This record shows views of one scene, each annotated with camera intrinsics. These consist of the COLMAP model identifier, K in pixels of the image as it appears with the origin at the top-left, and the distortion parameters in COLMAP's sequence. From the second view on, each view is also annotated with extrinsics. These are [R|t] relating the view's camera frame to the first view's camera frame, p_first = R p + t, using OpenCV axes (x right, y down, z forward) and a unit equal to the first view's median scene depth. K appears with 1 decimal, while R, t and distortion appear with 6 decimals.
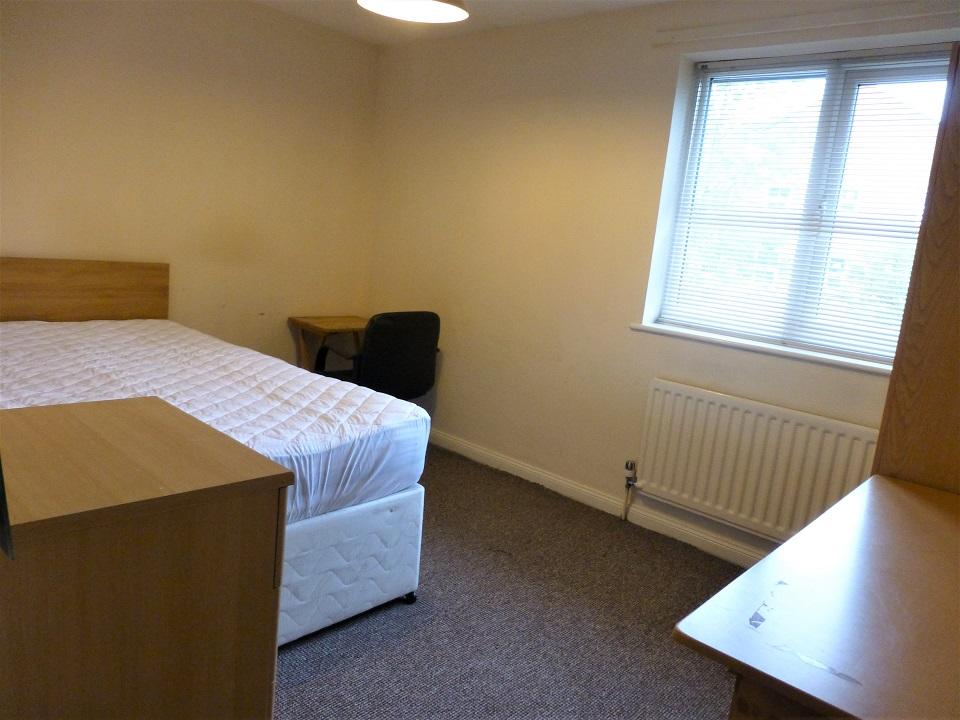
lens RADIAL K [[696.8, 0, 480.0], [0, 696.8, 360.0], [0, 0, 1]] dist [-0.038445, 0.003704]
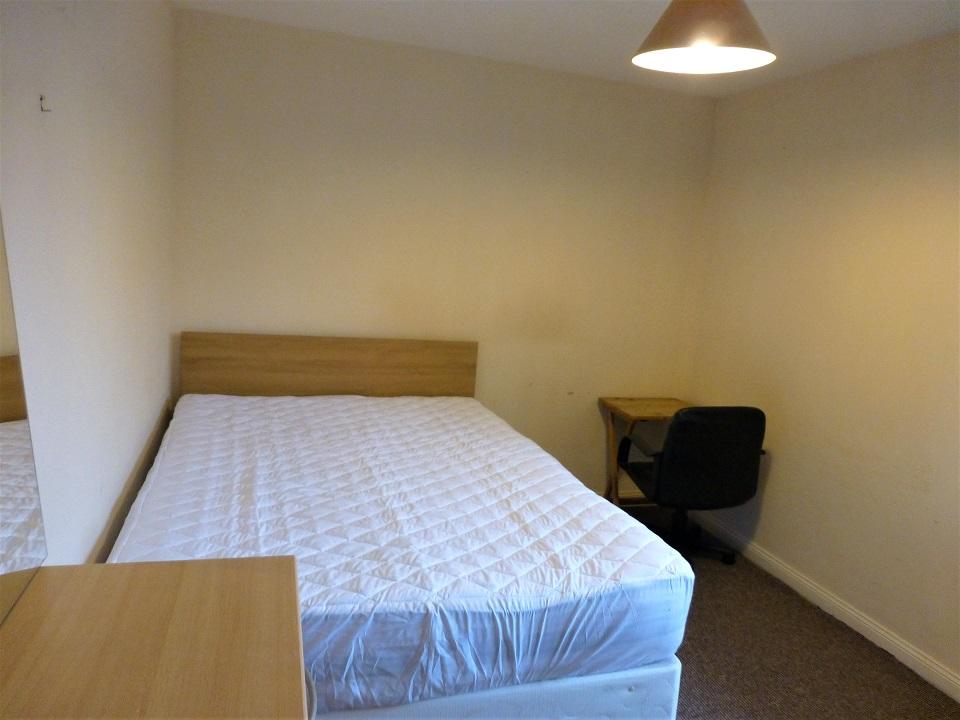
lens RADIAL K [[696.8, 0, 480.0], [0, 696.8, 360.0], [0, 0, 1]] dist [-0.038445, 0.003704]
pose [[0.862399, 0.036174, -0.504934, 0.108827], [-0.070924, 0.996240, -0.049763, -0.106220], [0.501235, 0.078728, 0.861722, 0.220070]]
